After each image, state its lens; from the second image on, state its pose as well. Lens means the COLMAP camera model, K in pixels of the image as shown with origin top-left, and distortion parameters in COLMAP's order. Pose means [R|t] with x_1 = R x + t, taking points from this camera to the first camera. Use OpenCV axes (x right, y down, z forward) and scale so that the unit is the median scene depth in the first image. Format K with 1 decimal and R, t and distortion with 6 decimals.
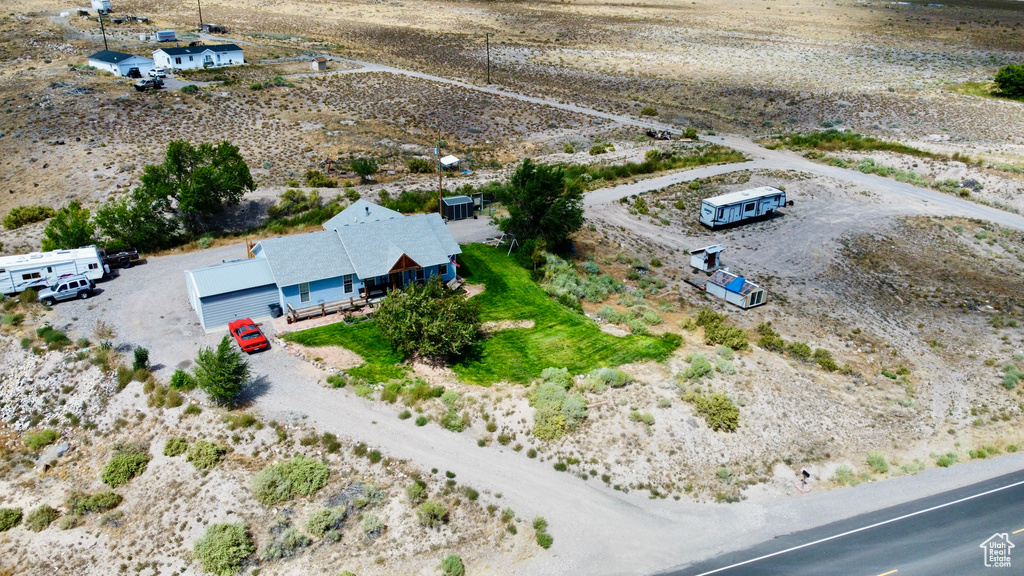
lens RADIAL K [[778.0, 0, 506.3], [0, 778.0, 286.3], [0, 0, 1]] dist [-0.001919, -0.000911]
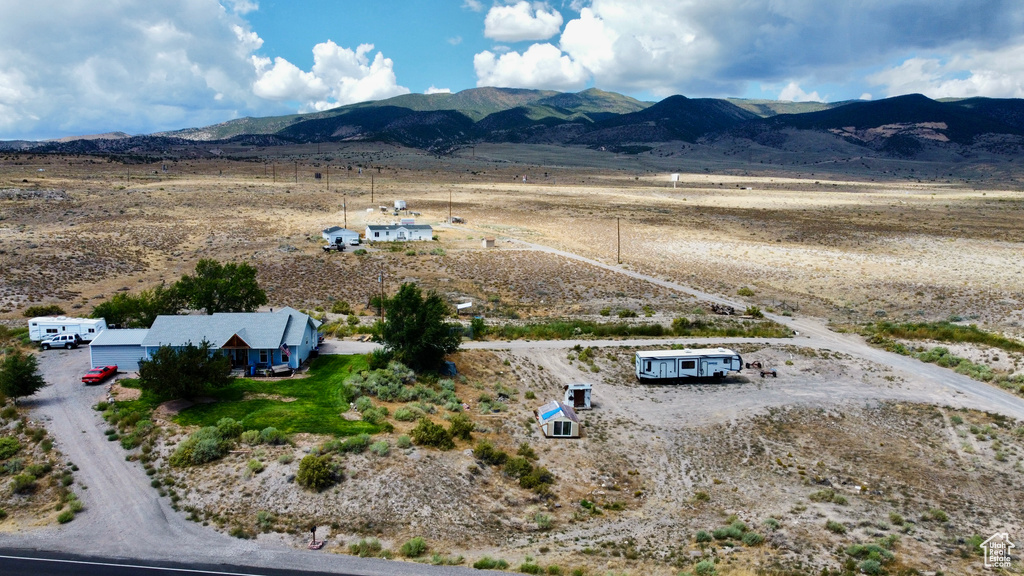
lens RADIAL K [[778.0, 0, 506.3], [0, 778.0, 286.3], [0, 0, 1]] dist [-0.001919, -0.000911]
pose [[0.892417, 0.055100, -0.447836, 0.545116], [-0.174348, 0.957538, -0.229618, 0.064239], [0.416168, 0.282994, 0.864129, 0.063420]]
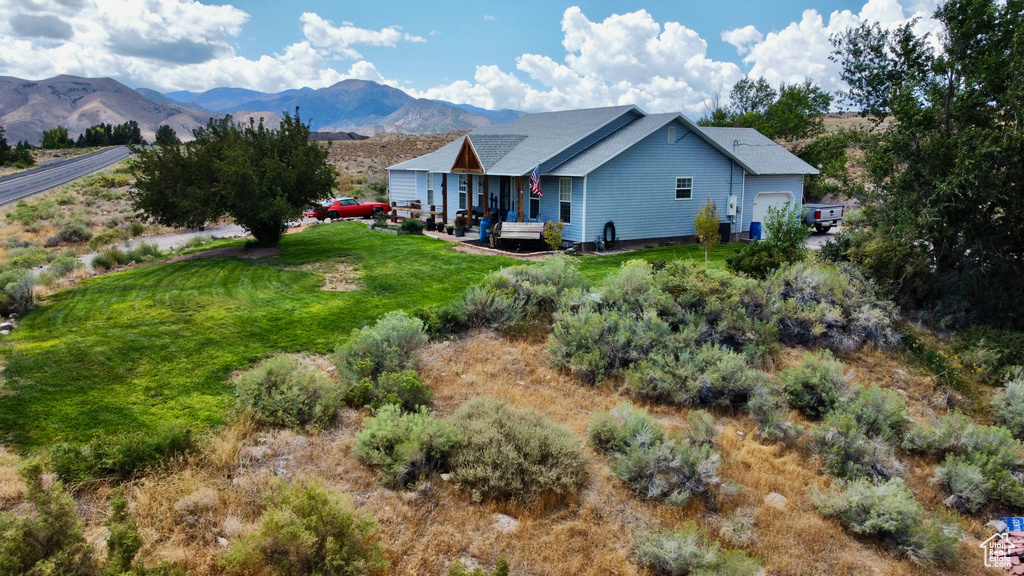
lens RADIAL K [[777.3, 0, 500.8], [0, 777.3, 267.4], [0, 0, 1]] dist [0.007065, -0.033241]
pose [[0.005608, 0.136366, -0.990643, 0.266837], [-0.385055, 0.914564, 0.123713, -0.024279], [0.922877, 0.380758, 0.057638, 0.697588]]
